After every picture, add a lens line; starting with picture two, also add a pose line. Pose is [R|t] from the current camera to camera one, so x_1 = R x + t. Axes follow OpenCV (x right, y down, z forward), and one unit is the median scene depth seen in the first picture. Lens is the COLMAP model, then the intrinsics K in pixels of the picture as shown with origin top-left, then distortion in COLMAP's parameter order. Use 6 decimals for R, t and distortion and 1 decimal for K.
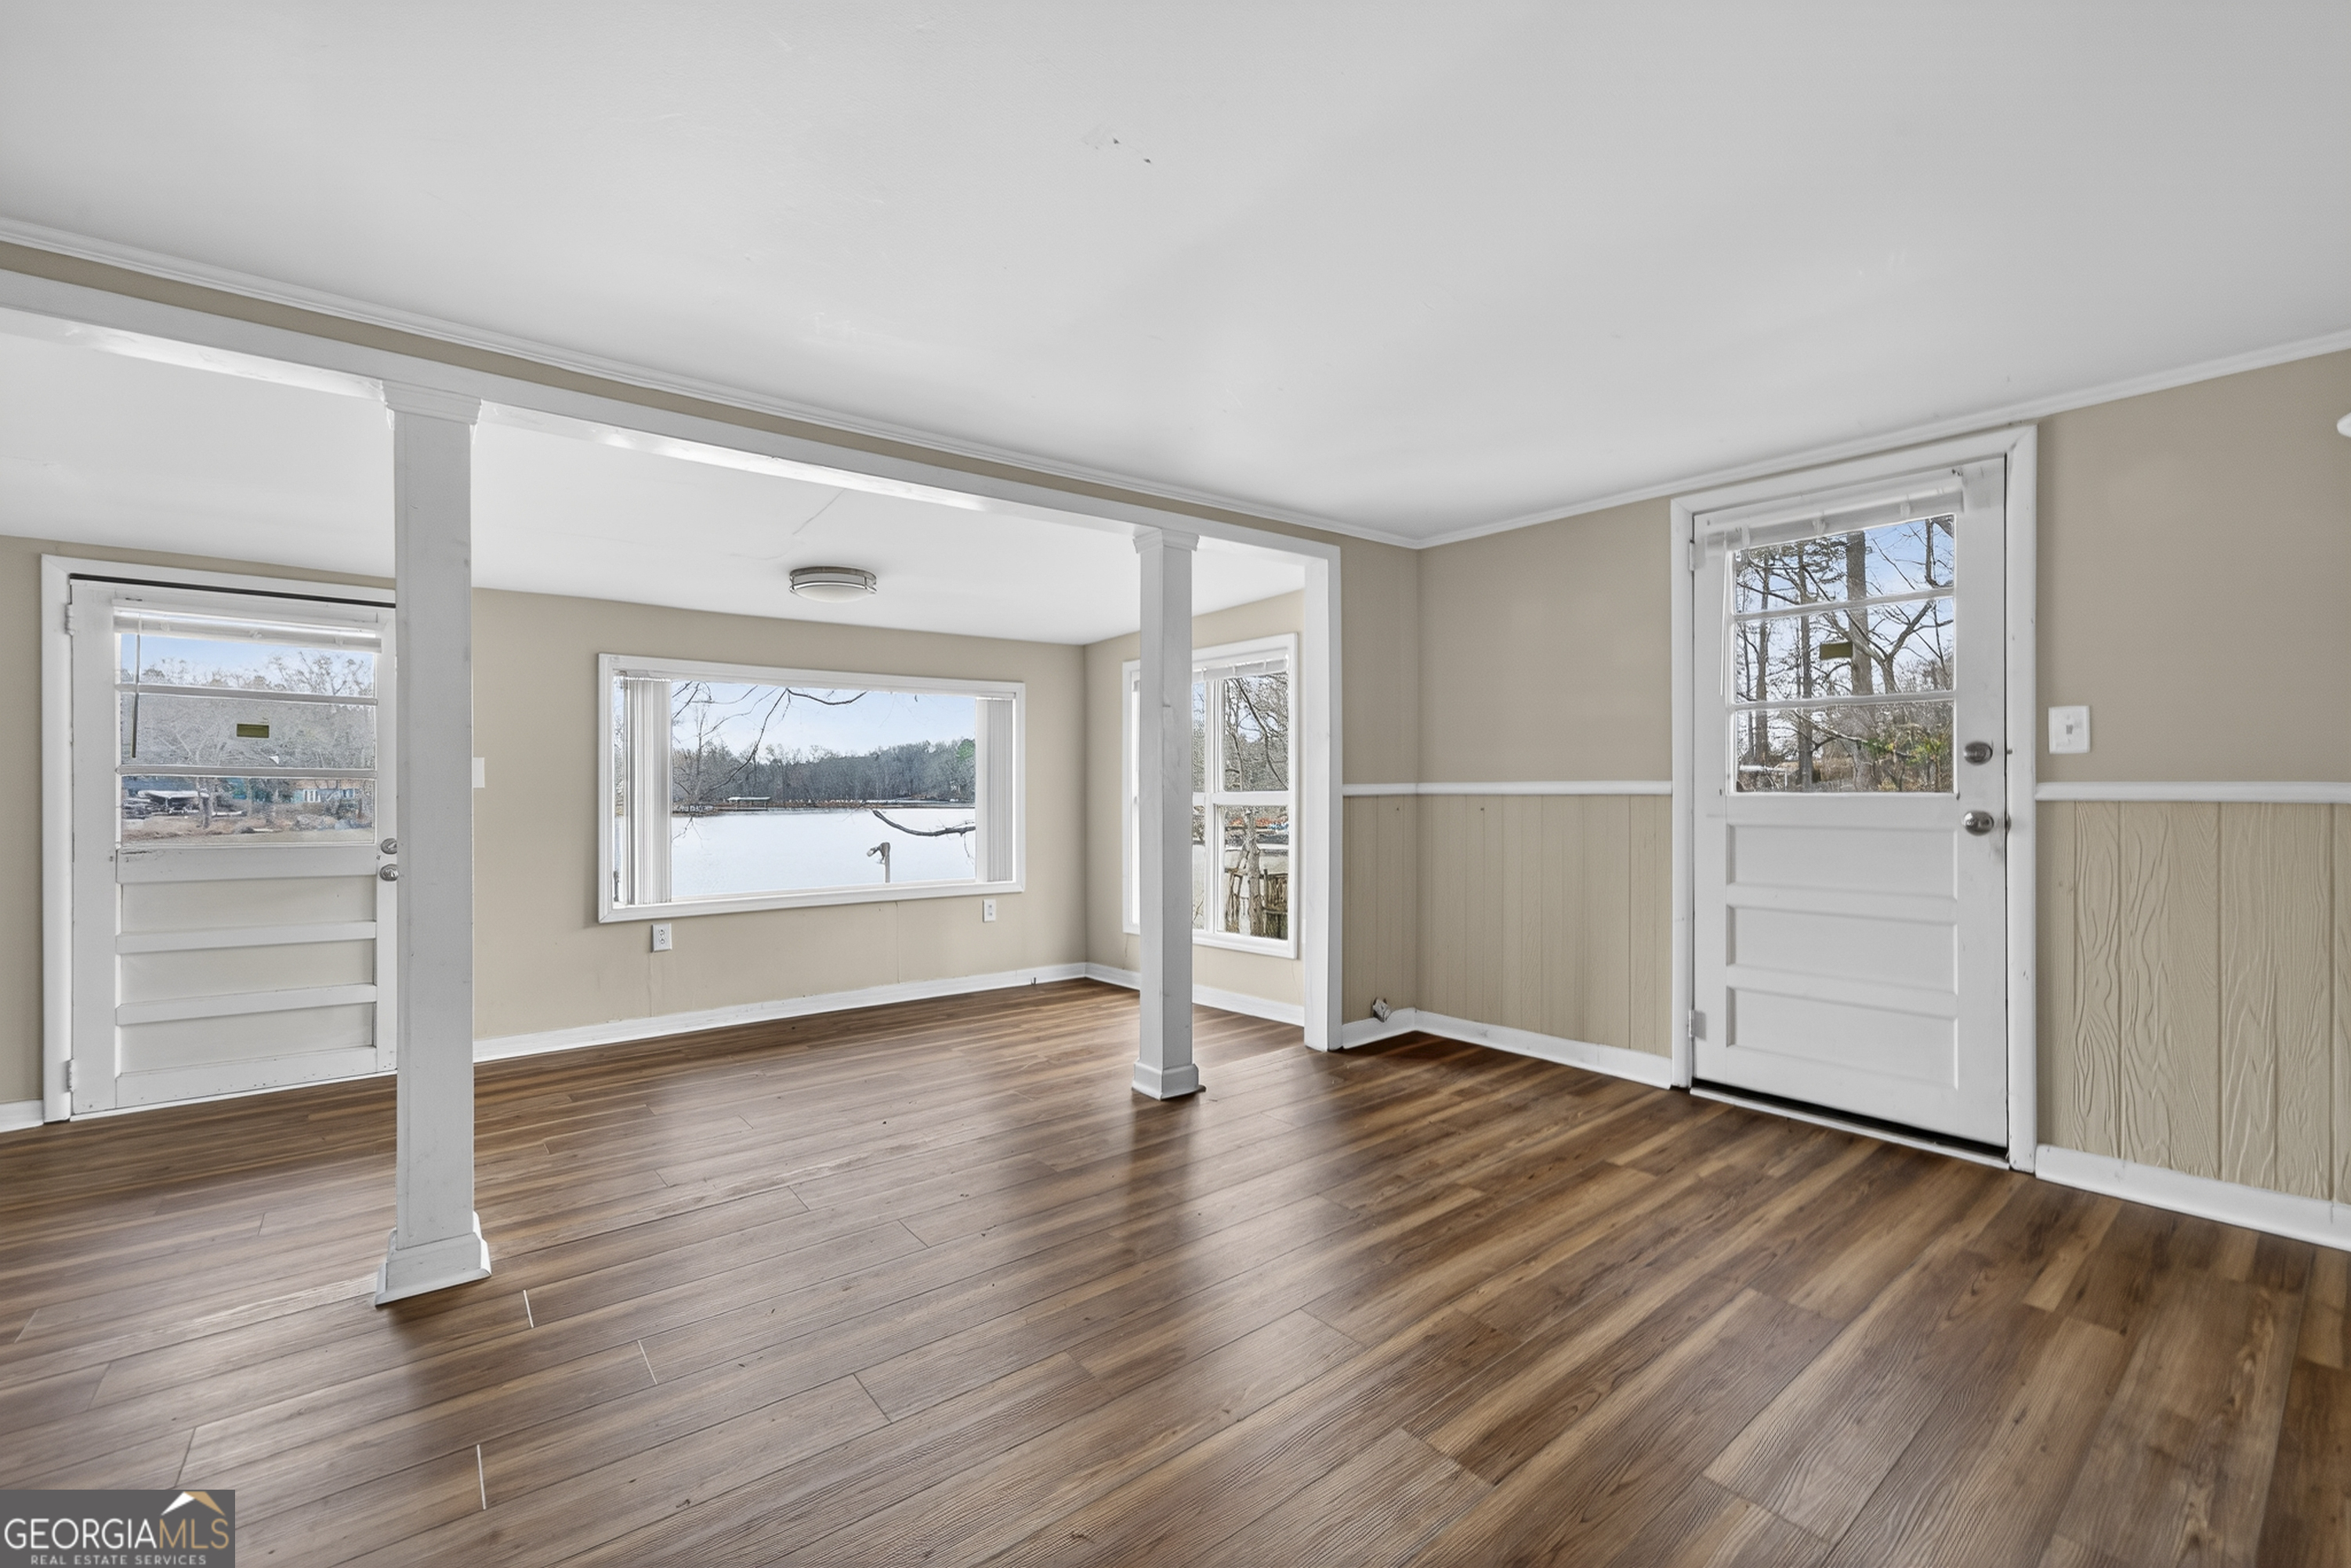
lens RADIAL K [[1007.1, 0, 1152.2], [0, 1007.1, 793.9], [0, 0, 1]] dist [-0.000905, 0.000082]
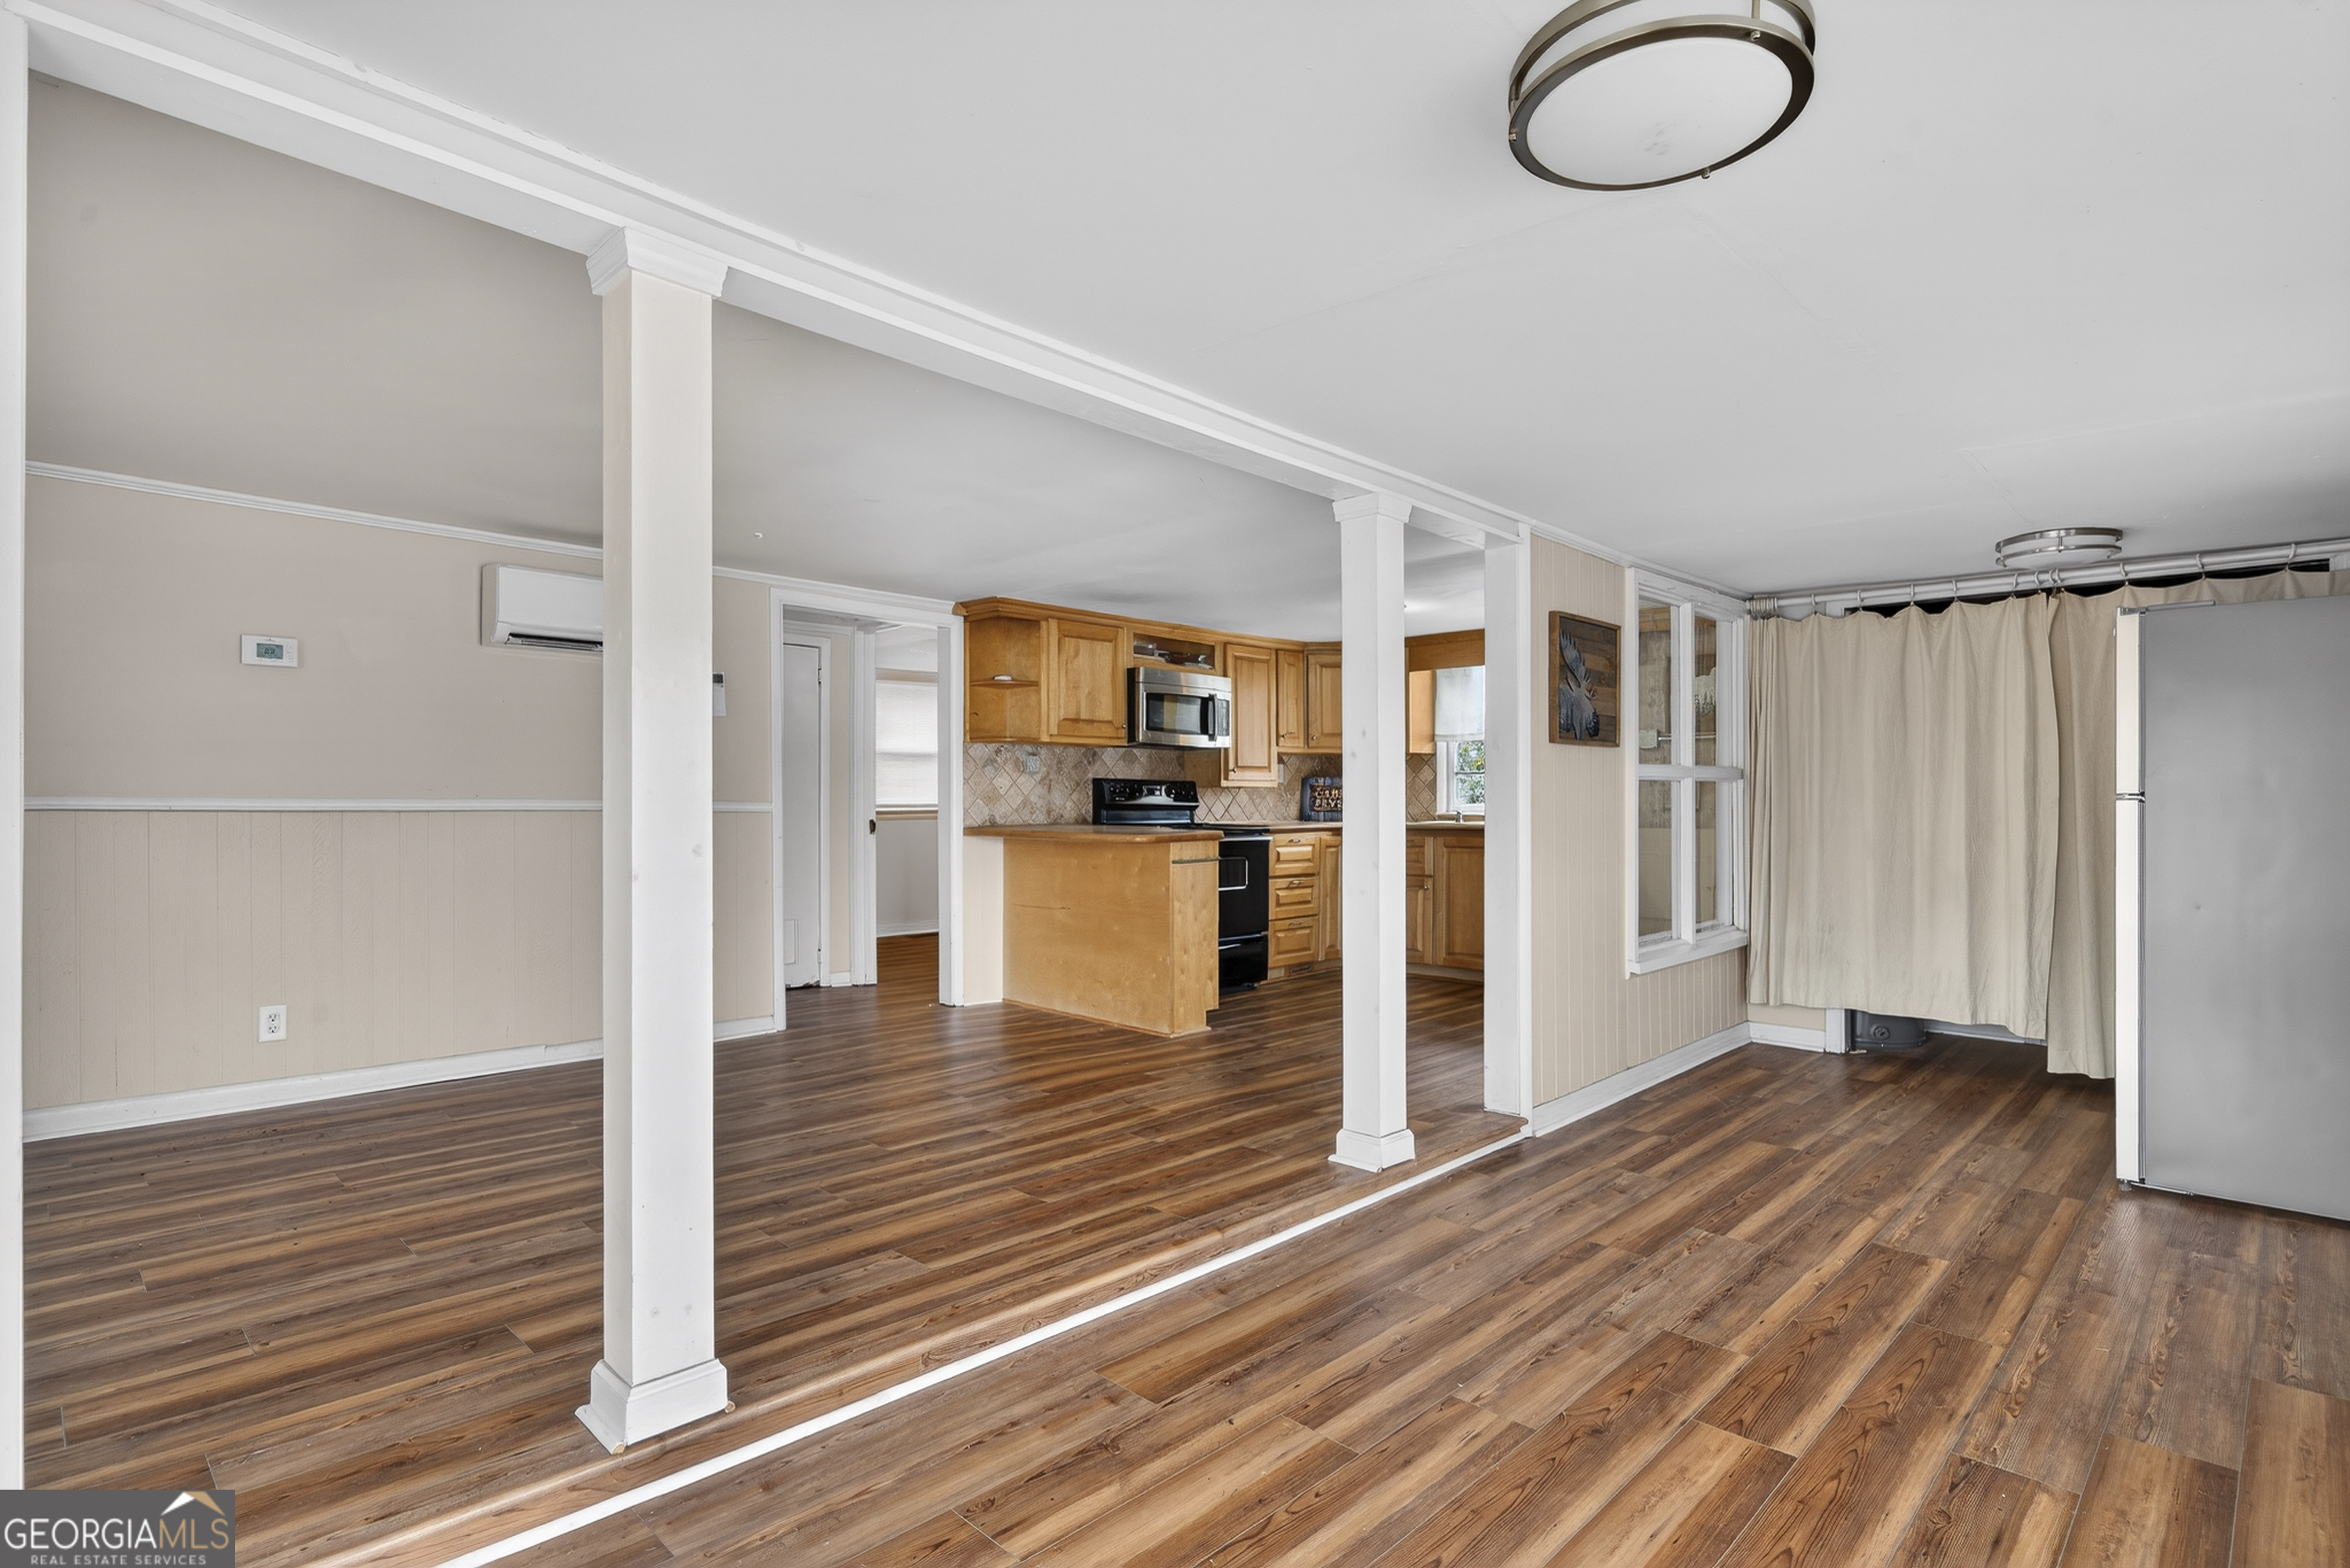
lens RADIAL K [[1147.5, 0, 1152.8], [0, 1147.5, 797.0], [0, 0, 1]] dist [-0.002165, -0.001280]
pose [[-0.991978, 0.004709, -0.126323, -0.132213], [0.005313, 0.999976, -0.004442, 0.001419], [0.126300, -0.005077, -0.991979, 1.355478]]
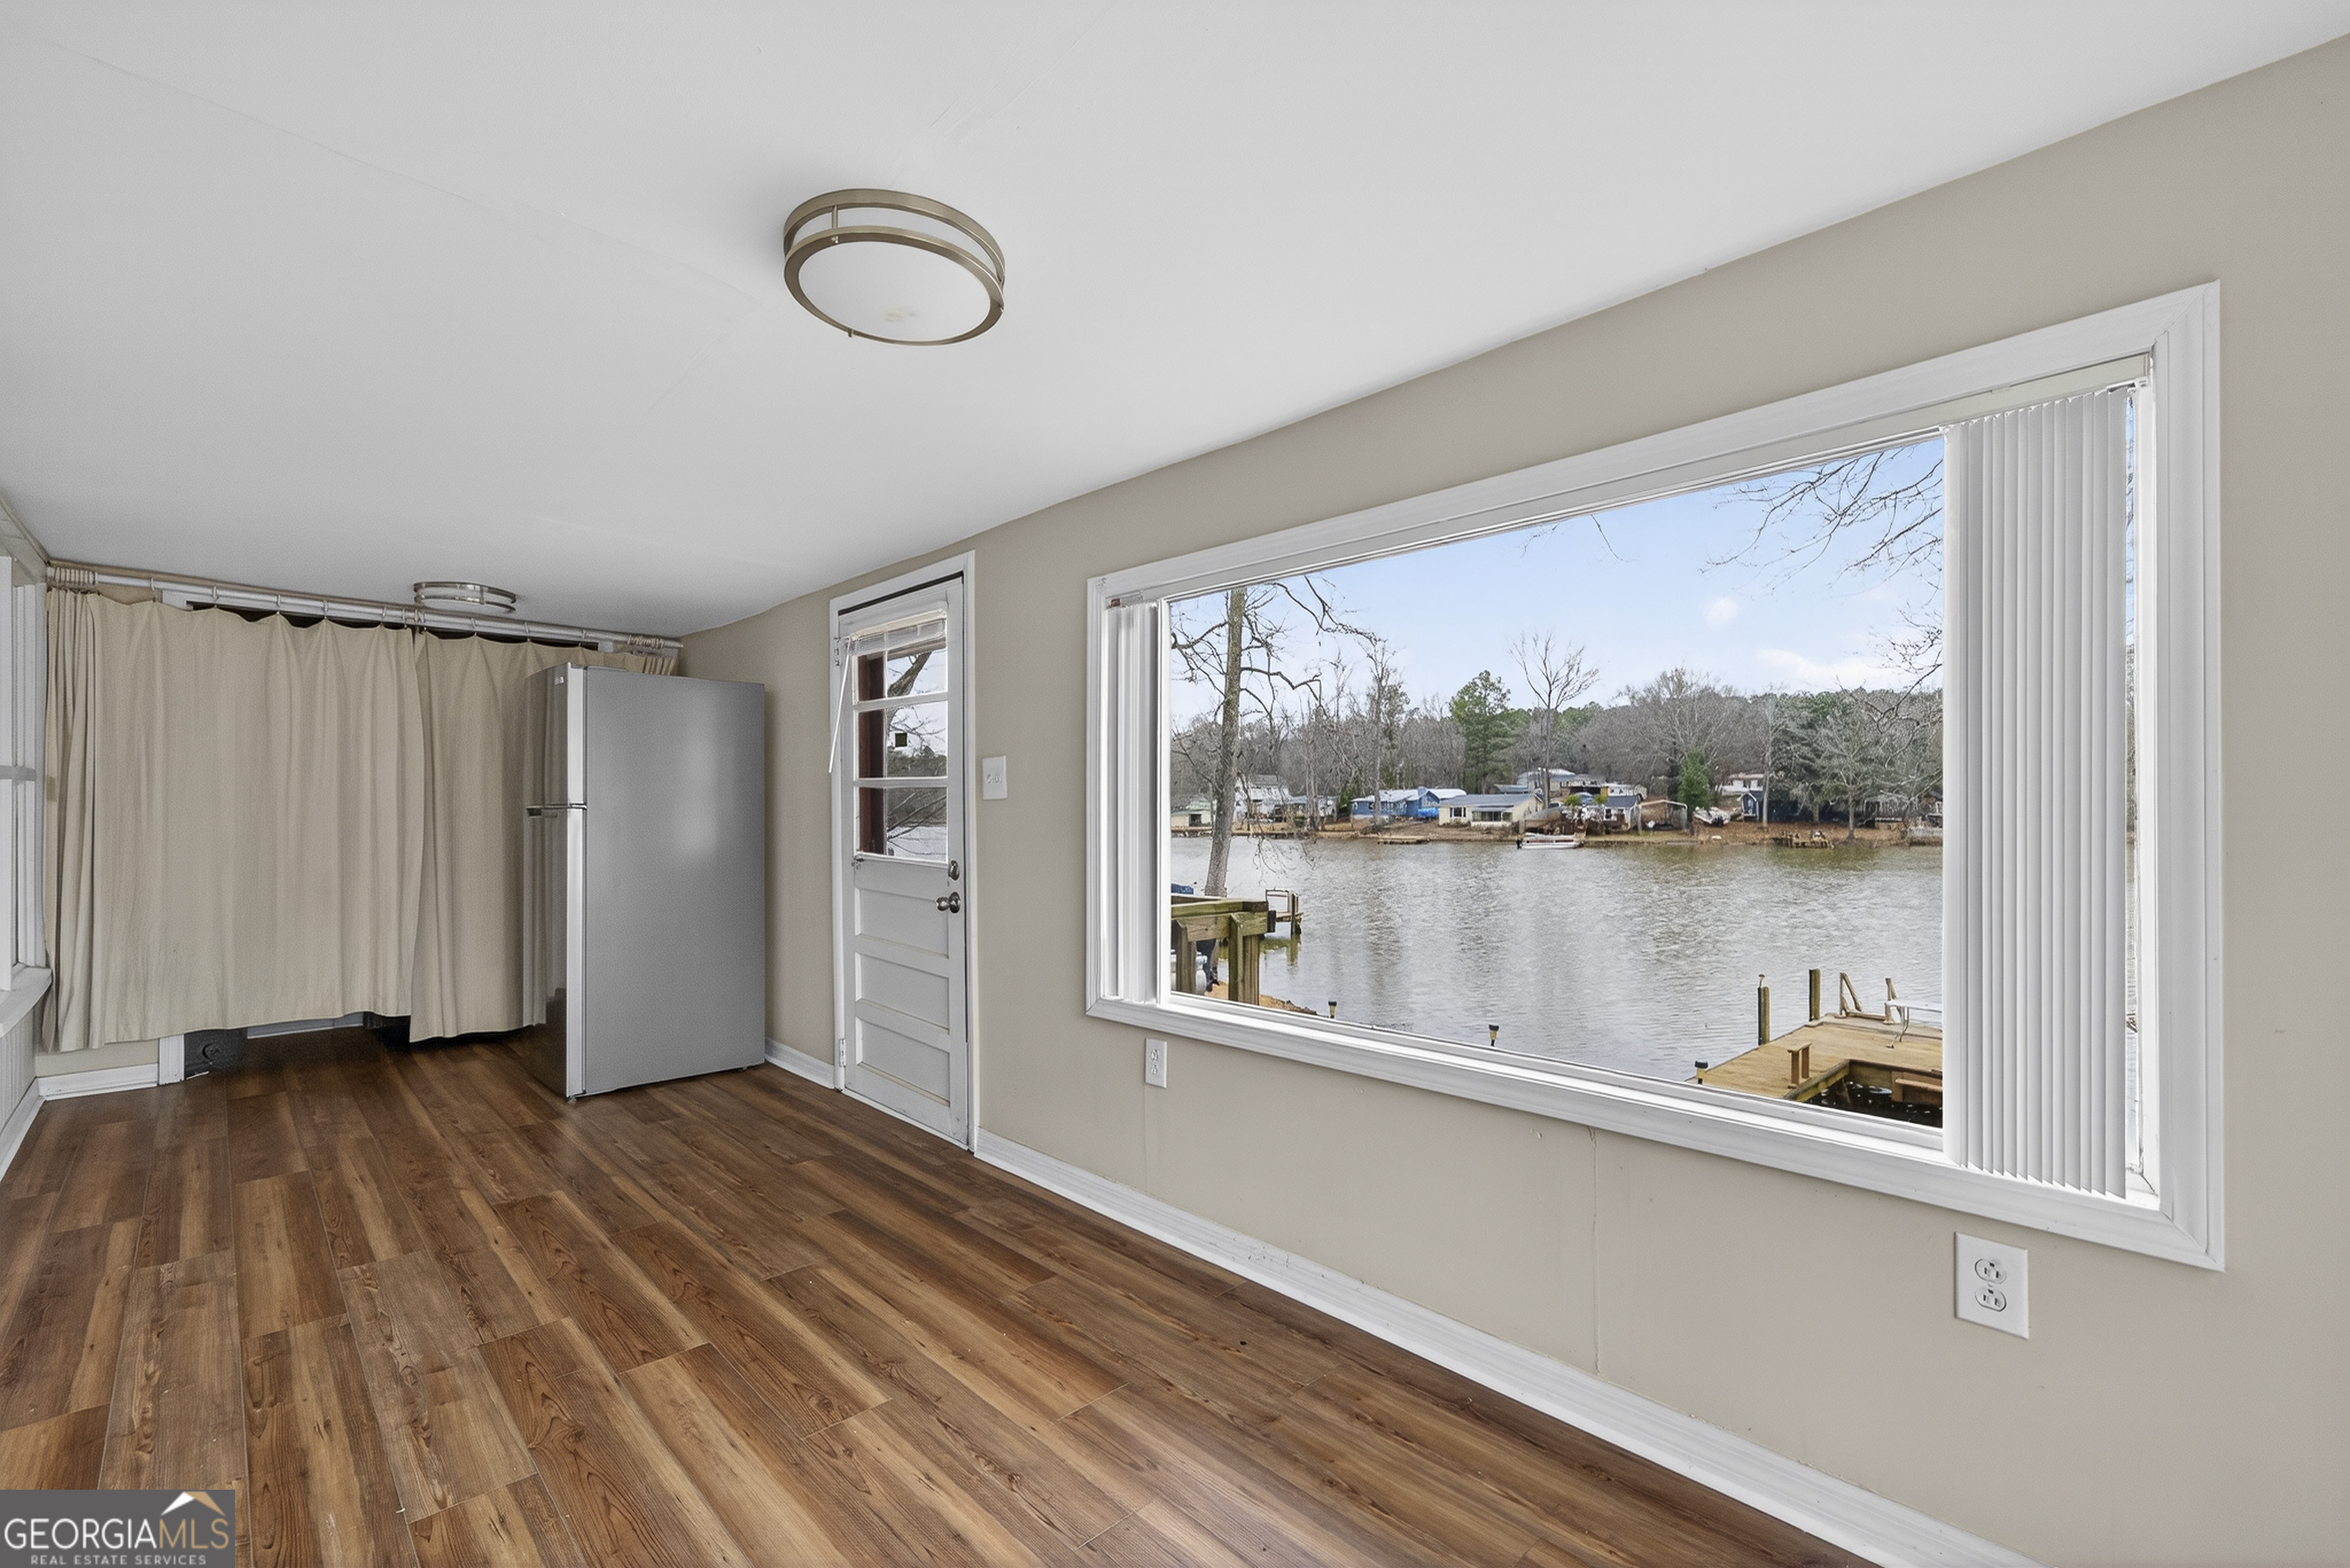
lens RADIAL K [[1006.7, 0, 1181.6], [0, 1006.7, 802.9], [0, 0, 1]] dist [-0.000905, 0.000082]
pose [[0.109960, 0.000671, -0.993936, 0.087075], [-0.000727, 1.000000, 0.000595, -0.002751], [0.993936, 0.000657, 0.109960, 1.097027]]
